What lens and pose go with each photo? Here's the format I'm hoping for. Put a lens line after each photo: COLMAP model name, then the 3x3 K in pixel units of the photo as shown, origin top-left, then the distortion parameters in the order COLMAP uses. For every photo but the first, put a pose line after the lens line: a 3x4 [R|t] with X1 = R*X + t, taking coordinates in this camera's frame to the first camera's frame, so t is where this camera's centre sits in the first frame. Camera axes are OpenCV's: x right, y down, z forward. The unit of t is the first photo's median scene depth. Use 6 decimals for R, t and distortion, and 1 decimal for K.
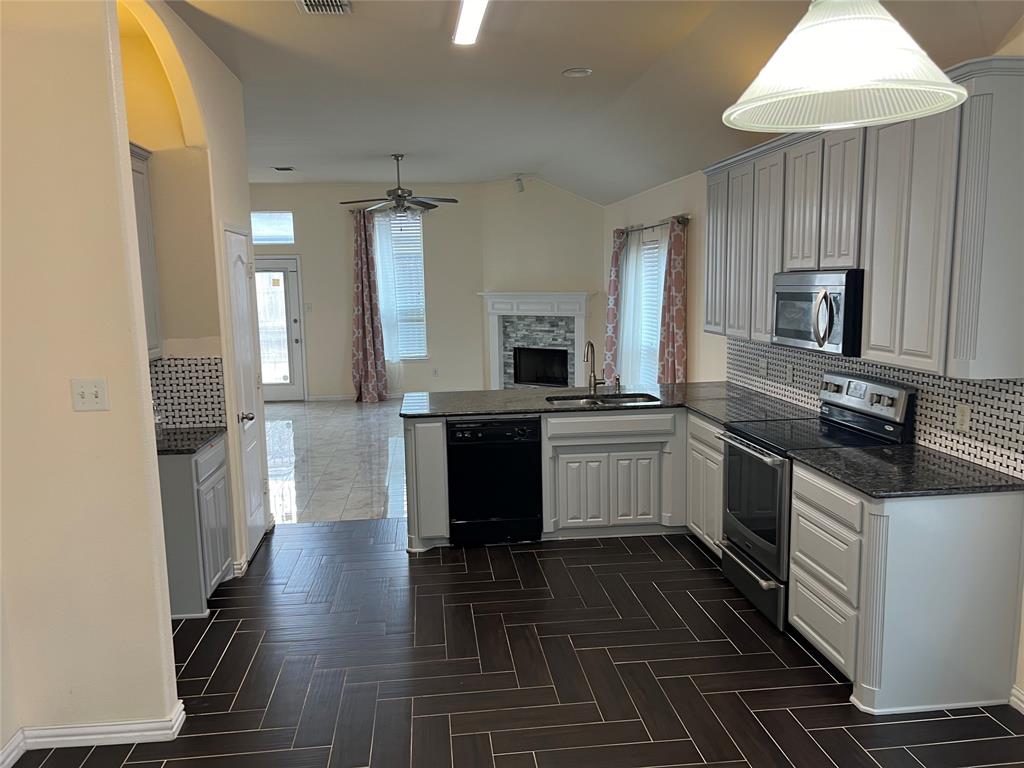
lens RADIAL K [[767.4, 0, 511.0], [0, 767.4, 389.4], [0, 0, 1]] dist [0.066202, -0.080190]
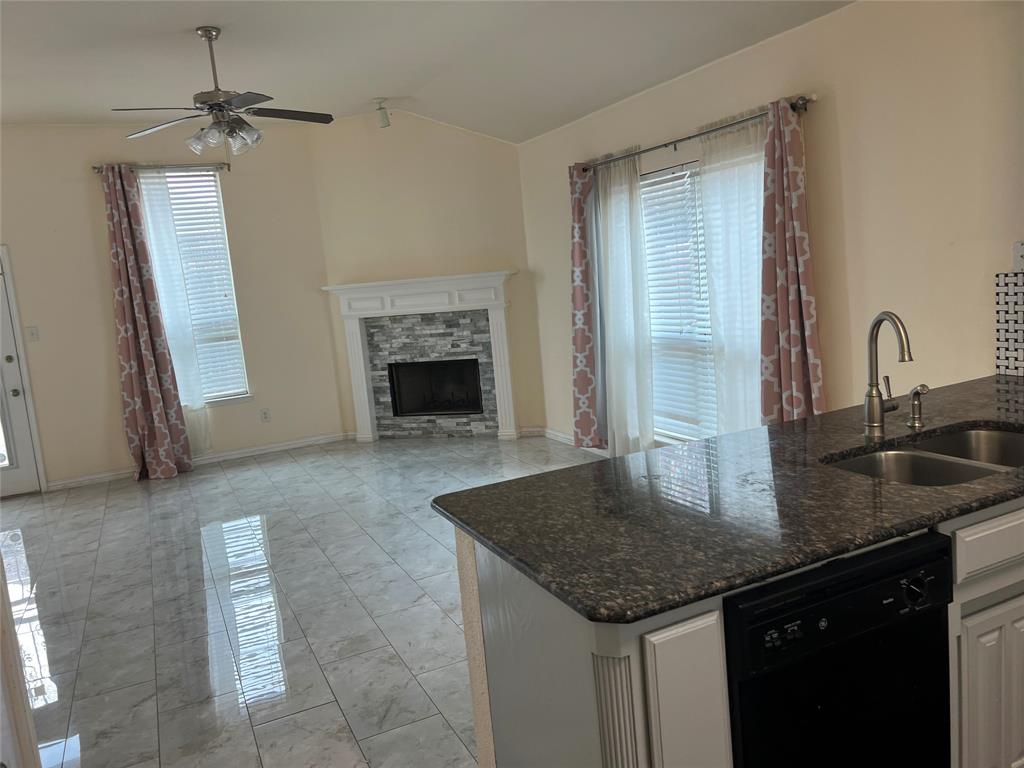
lens RADIAL K [[767.4, 0, 506.6], [0, 767.4, 374.2], [0, 0, 1]] dist [0.066202, -0.080190]
pose [[0.942648, -0.108926, 0.315516, -0.241043], [0.119512, 0.992729, -0.014337, -0.050838], [-0.311660, 0.051223, 0.948812, 0.702510]]
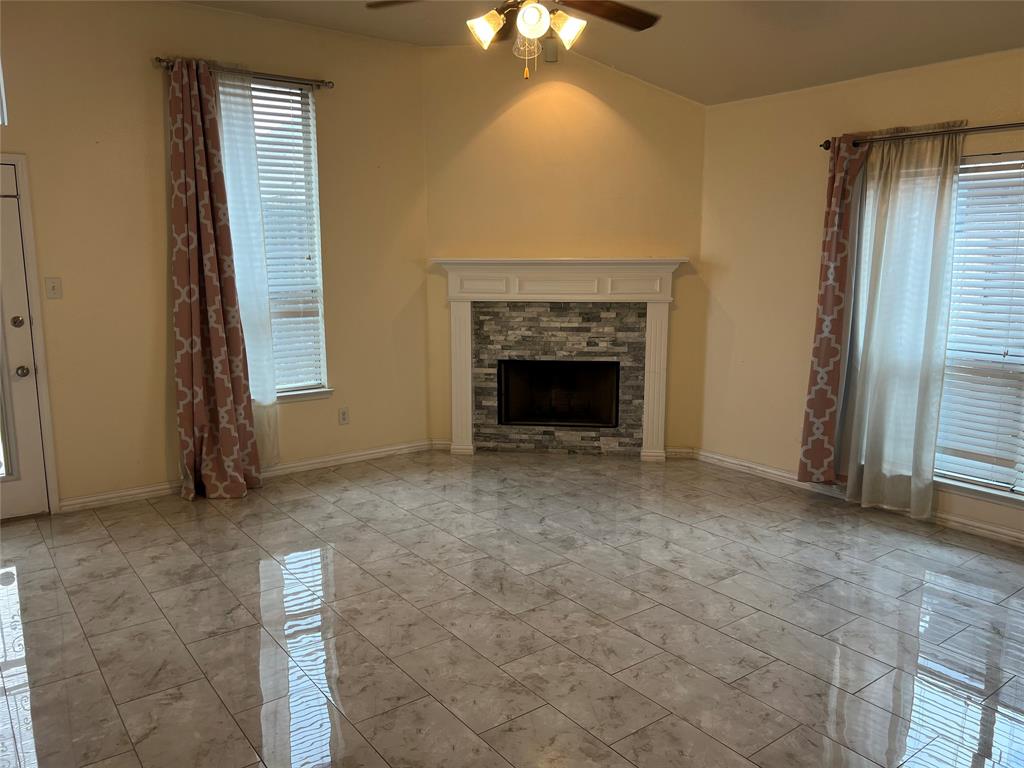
lens RADIAL K [[767.4, 0, 506.4], [0, 767.4, 380.7], [0, 0, 1]] dist [0.066202, -0.080190]
pose [[0.858412, -0.063050, 0.509071, -0.580561], [0.057930, 0.997984, 0.025919, -0.115684], [-0.509679, 0.007241, 0.860334, 1.132130]]
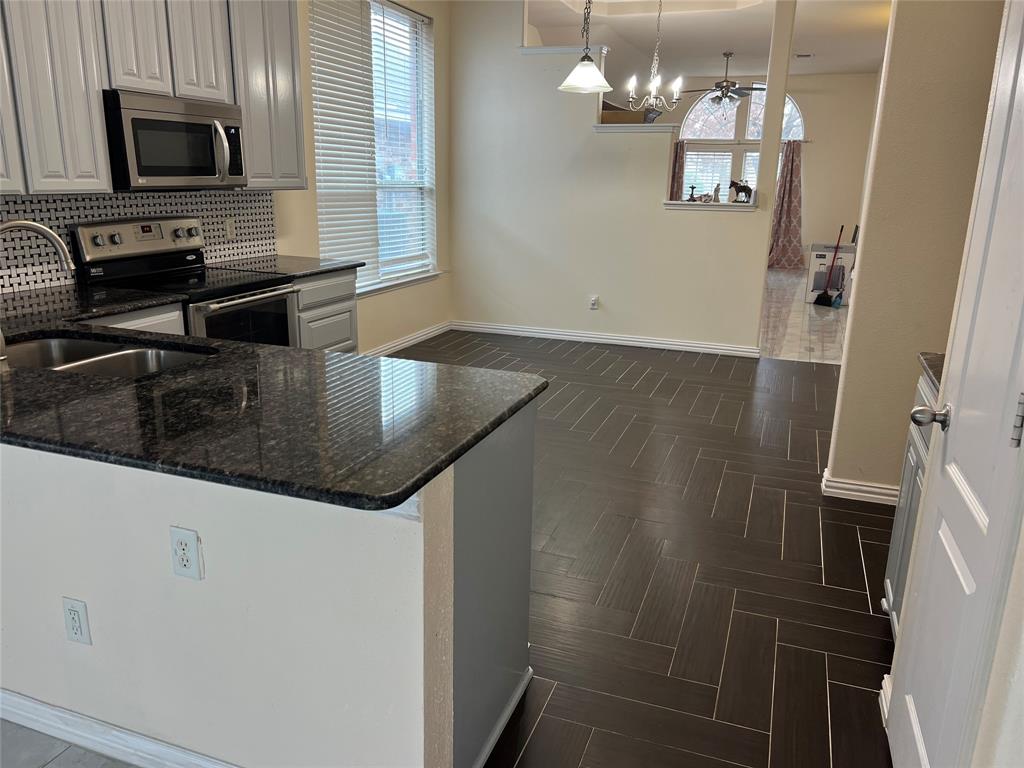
lens RADIAL K [[767.4, 0, 508.5], [0, 767.4, 377.0], [0, 0, 1]] dist [0.066202, -0.080190]
pose [[-0.897025, -0.119154, 0.425615, -0.289134], [0.052673, 0.927291, 0.370617, -0.127805], [-0.438829, 0.354871, -0.825527, 1.299417]]
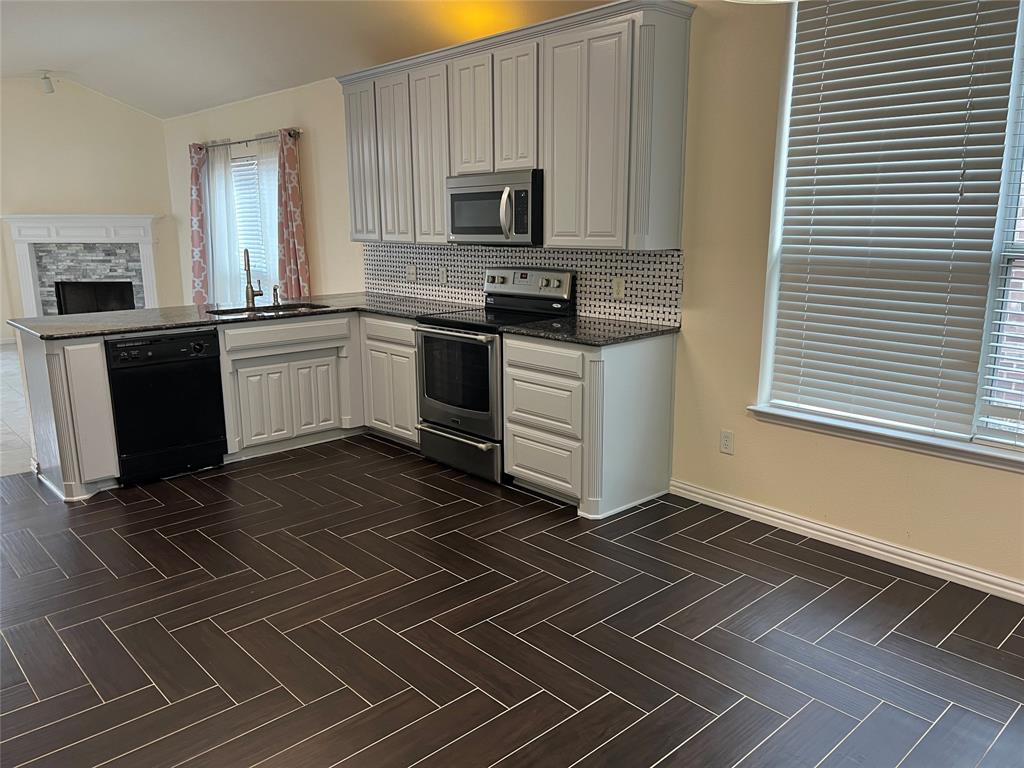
lens RADIAL K [[767.4, 0, 507.3], [0, 767.4, 381.9], [0, 0, 1]] dist [0.066202, -0.080190]
pose [[0.808036, -0.108622, 0.579033, -0.216851], [0.075942, 0.993860, 0.080463, 0.048983], [-0.584218, -0.021044, 0.811324, 0.041731]]
